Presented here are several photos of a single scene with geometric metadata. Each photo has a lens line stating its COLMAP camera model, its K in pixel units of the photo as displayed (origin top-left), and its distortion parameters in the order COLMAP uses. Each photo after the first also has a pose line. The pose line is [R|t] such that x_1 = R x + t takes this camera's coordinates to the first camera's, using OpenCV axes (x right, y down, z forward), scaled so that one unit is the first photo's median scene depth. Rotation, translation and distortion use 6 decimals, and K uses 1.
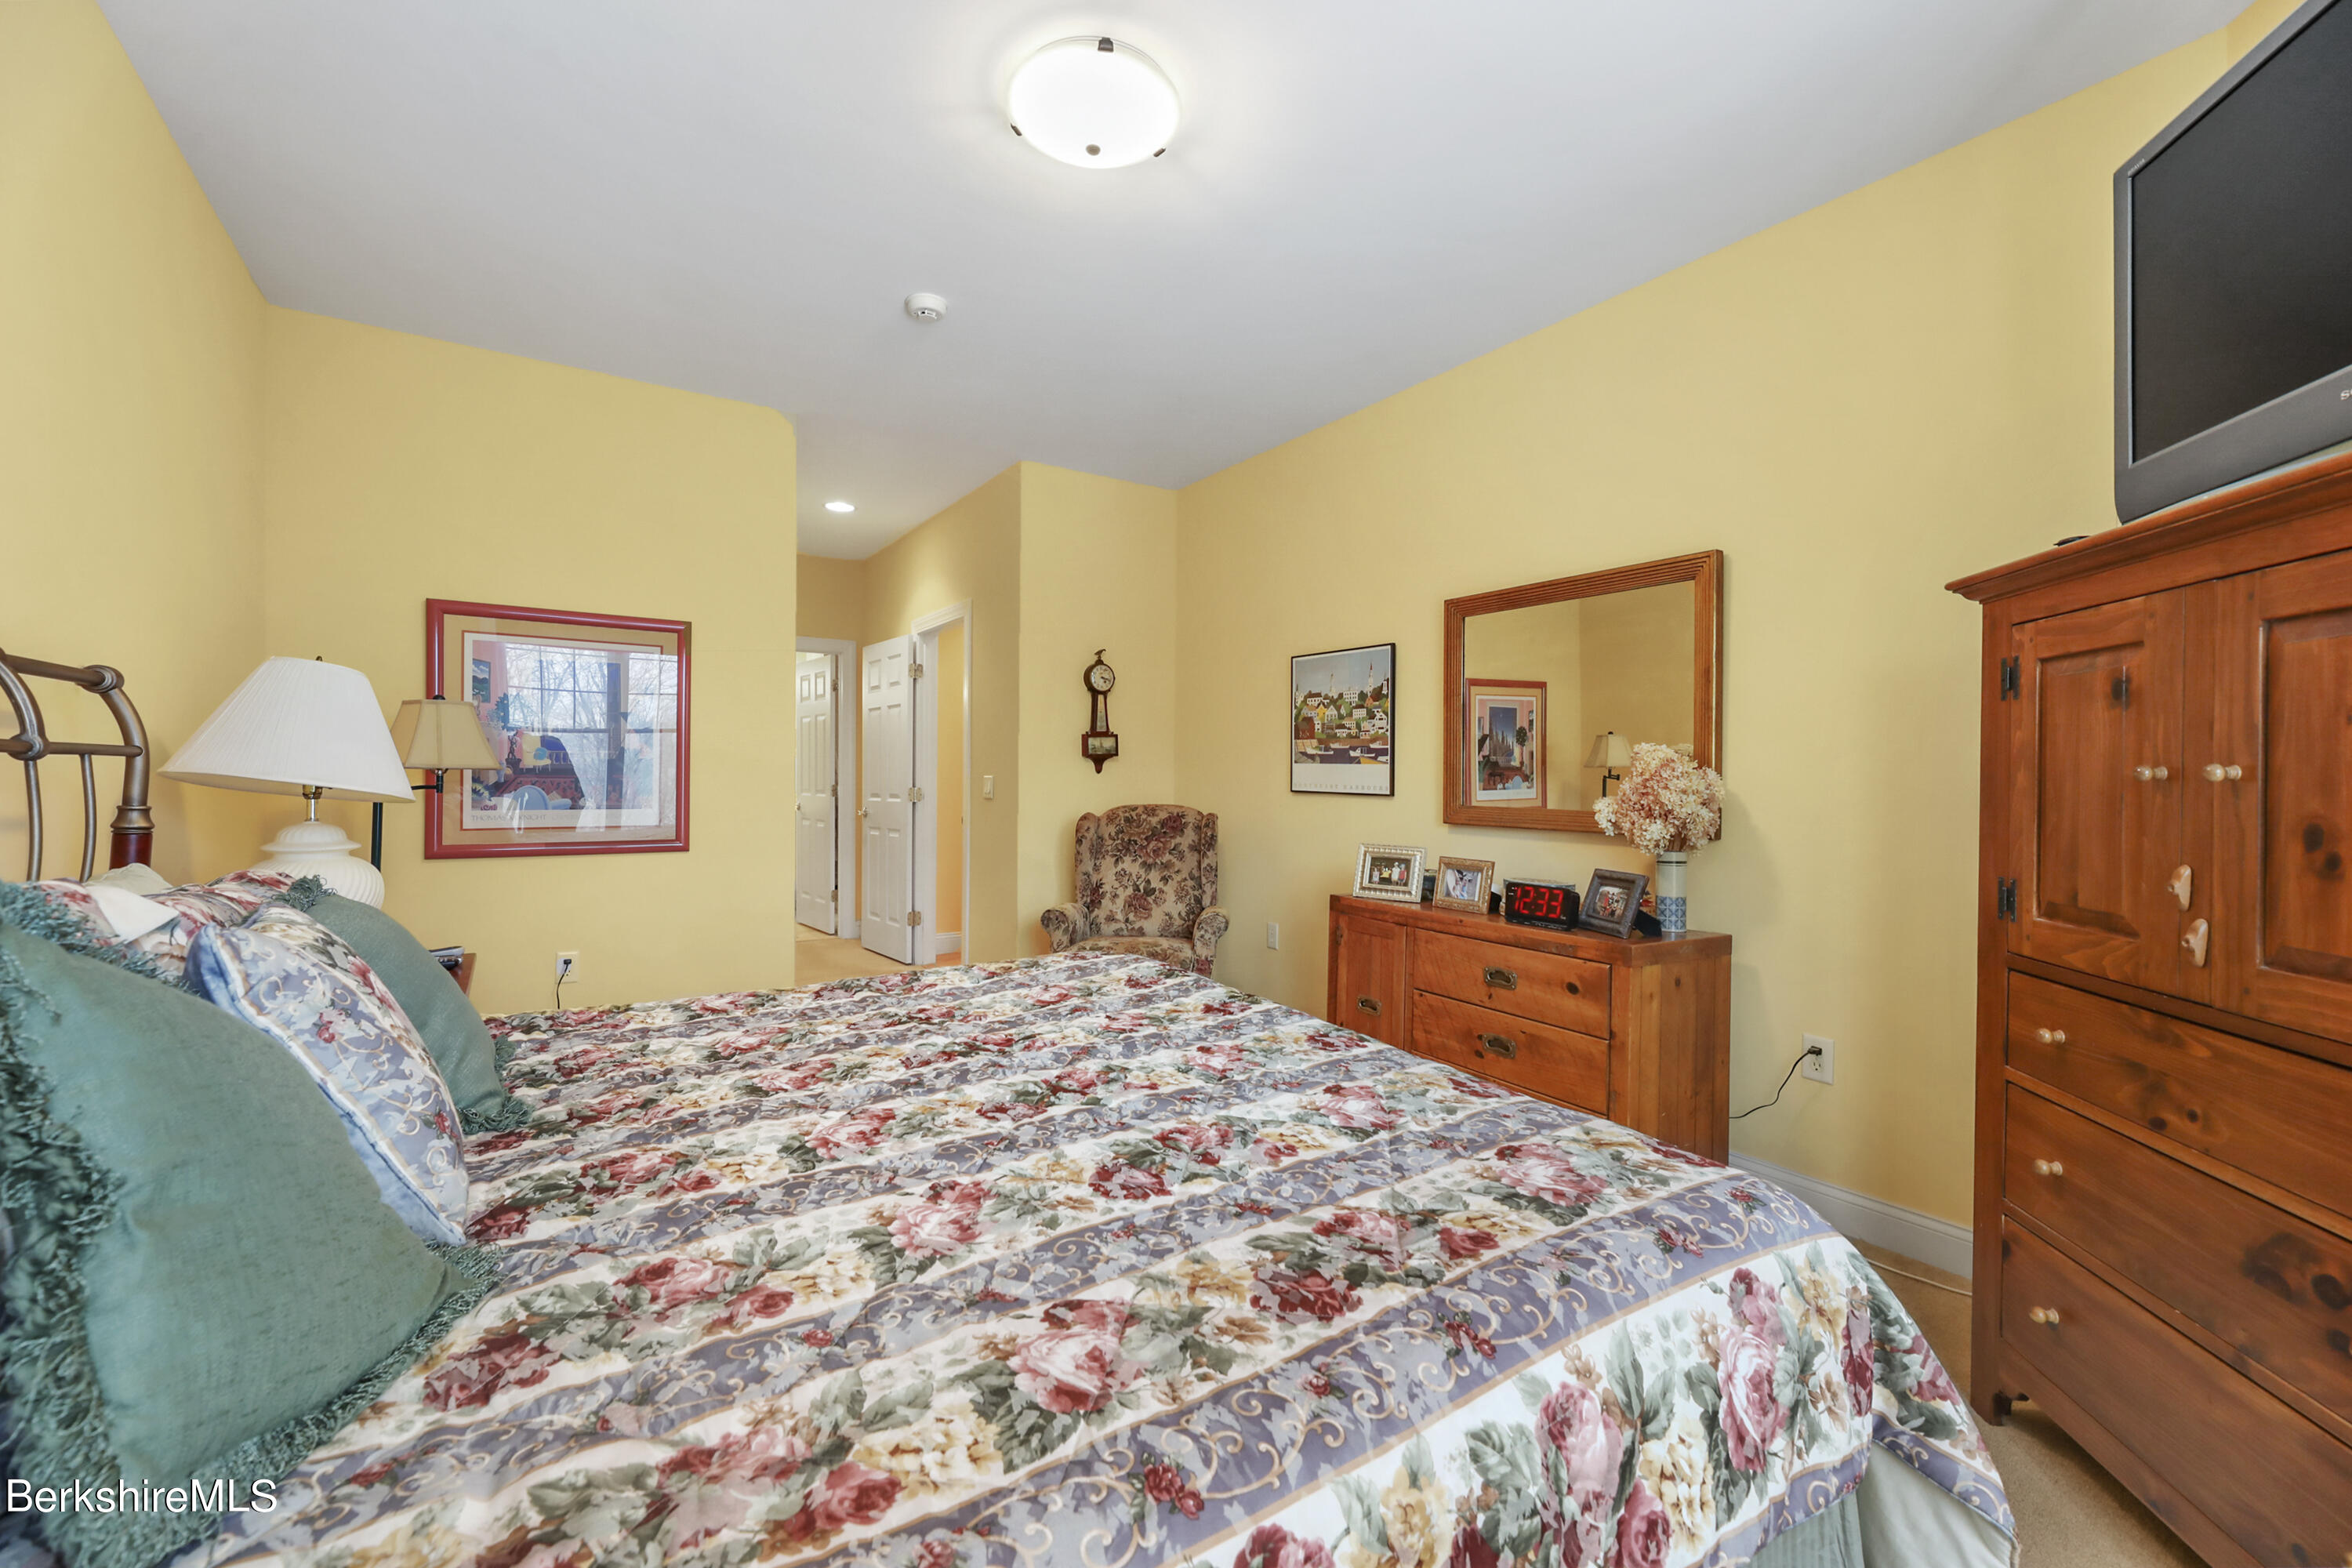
lens RADIAL K [[973.5, 0, 1172.9], [0, 973.5, 754.5], [0, 0, 1]] dist [0.003052, -0.005176]
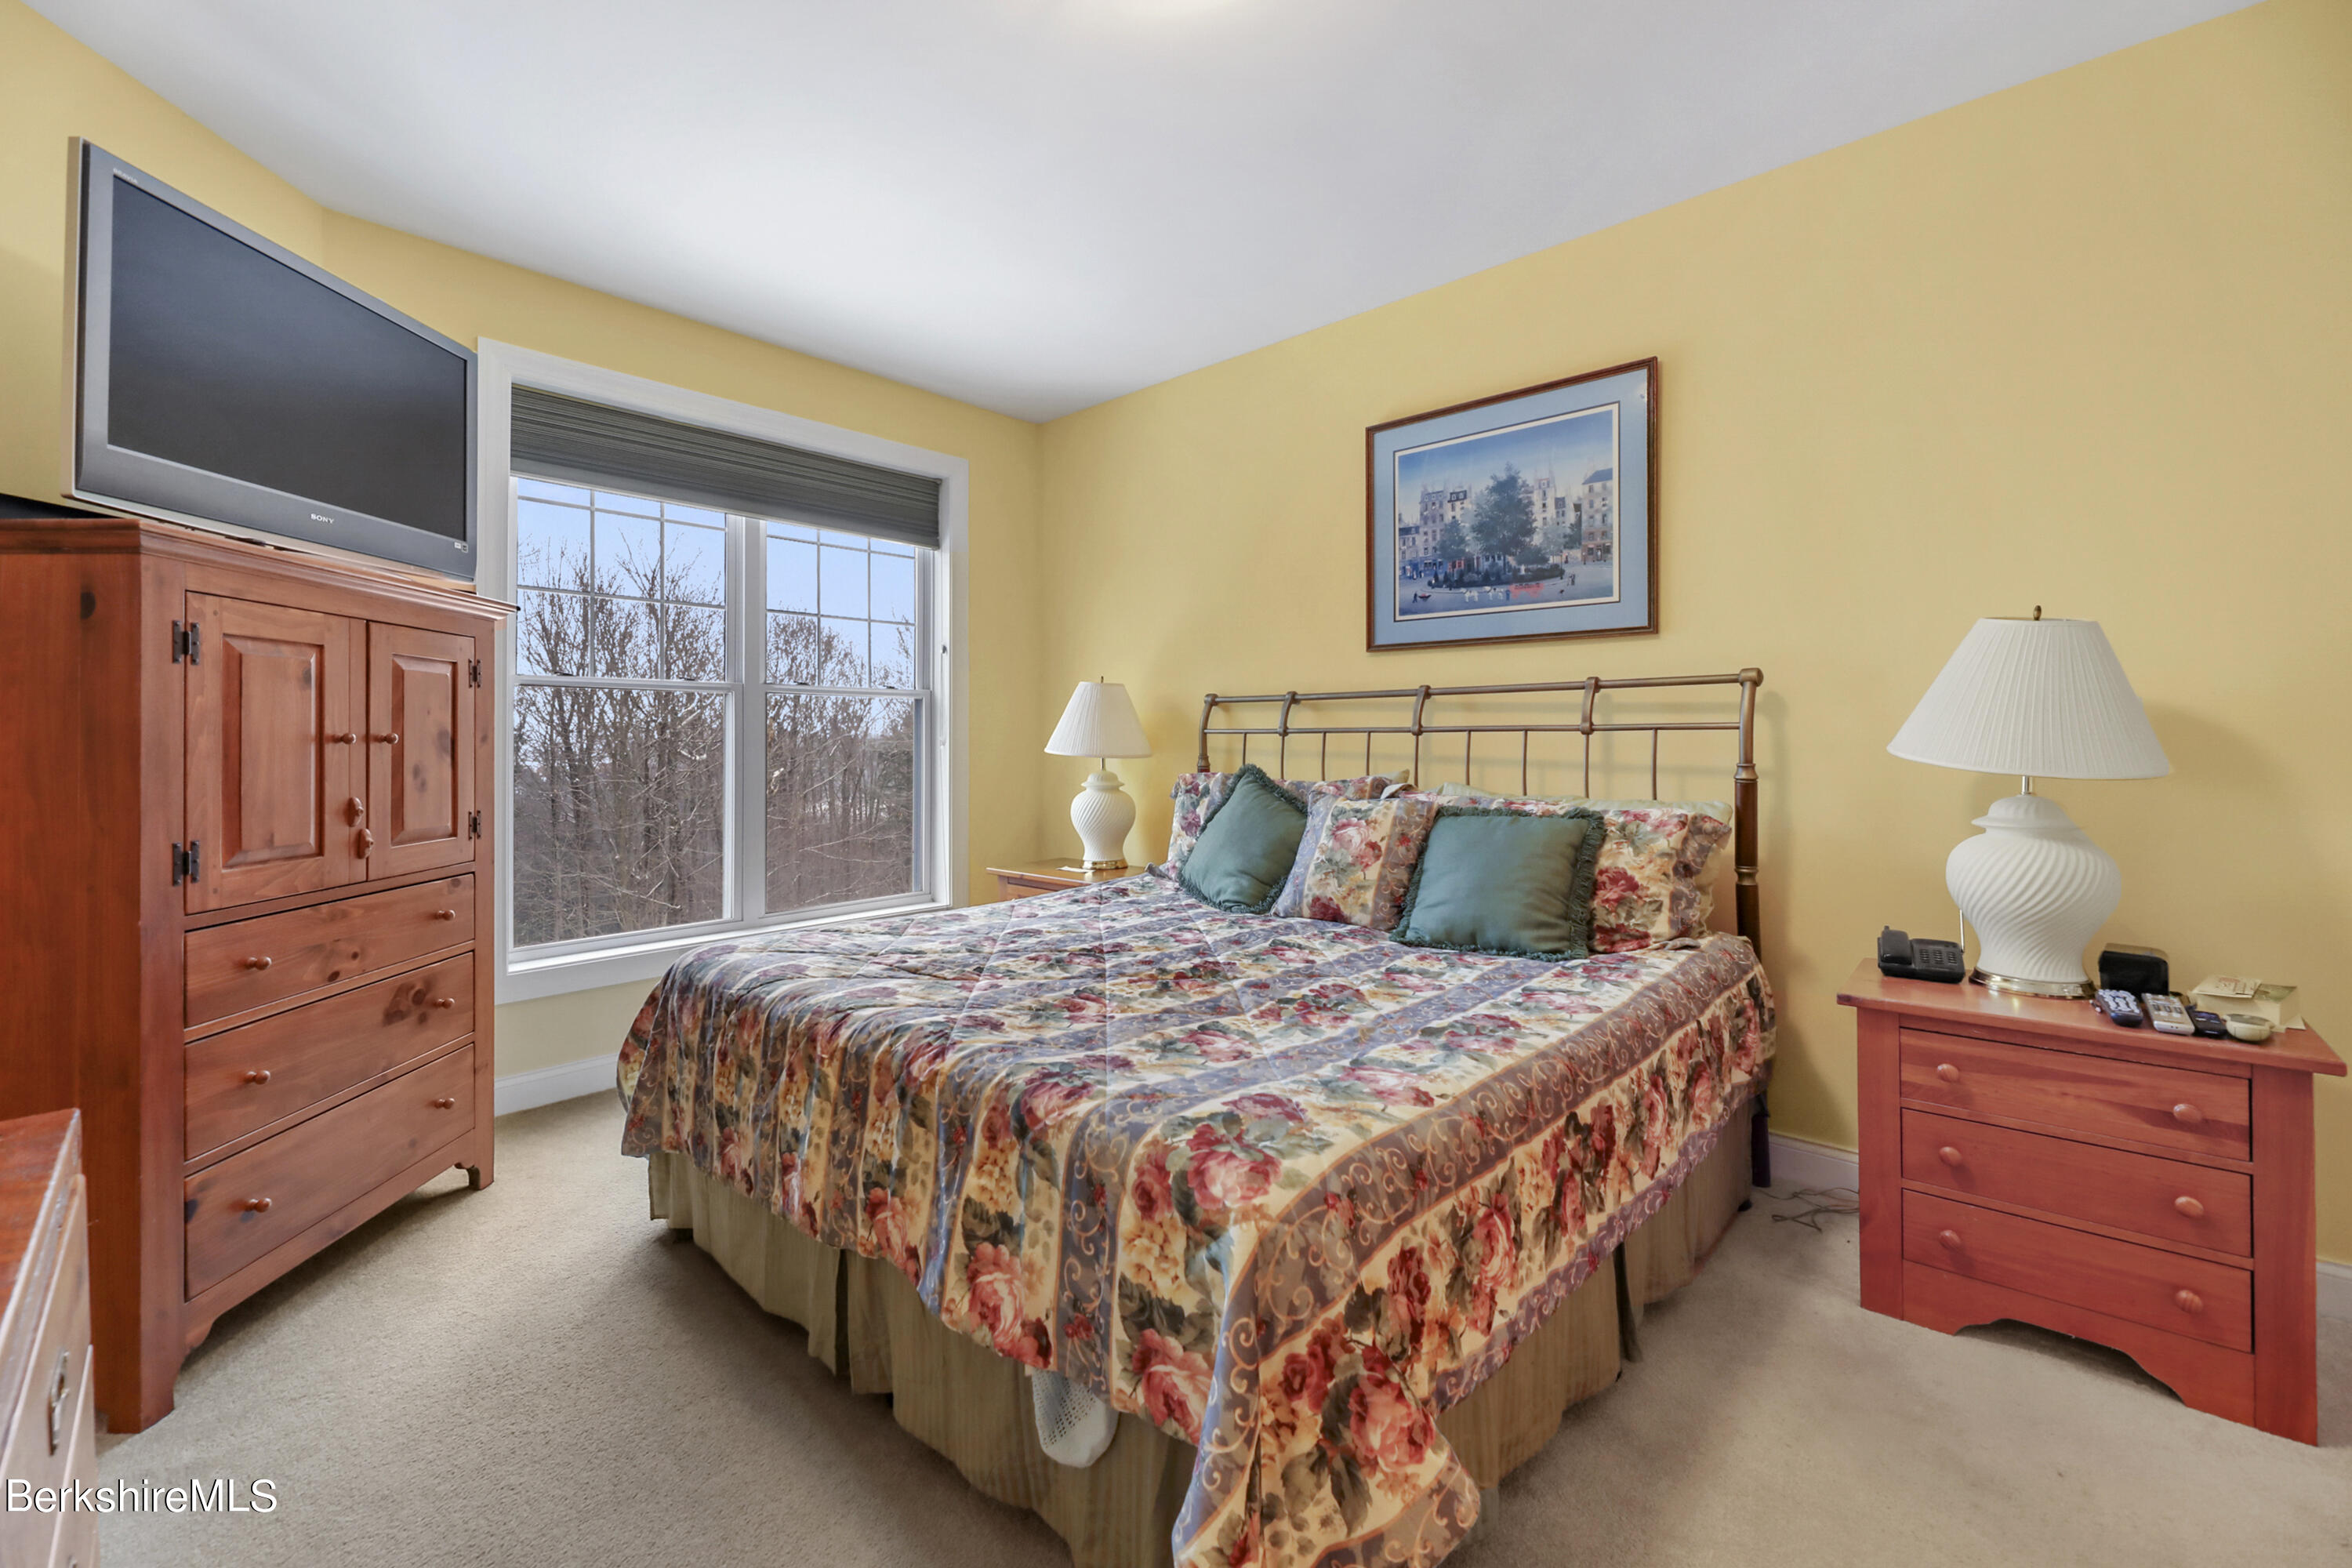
lens RADIAL K [[973.5, 0, 1172.9], [0, 973.5, 754.5], [0, 0, 1]] dist [0.003052, -0.005176]
pose [[-0.967298, -0.002263, -0.253632, 0.142961], [-0.000194, 0.999966, -0.008185, 0.050101], [0.253642, -0.007868, -0.967266, 2.465001]]
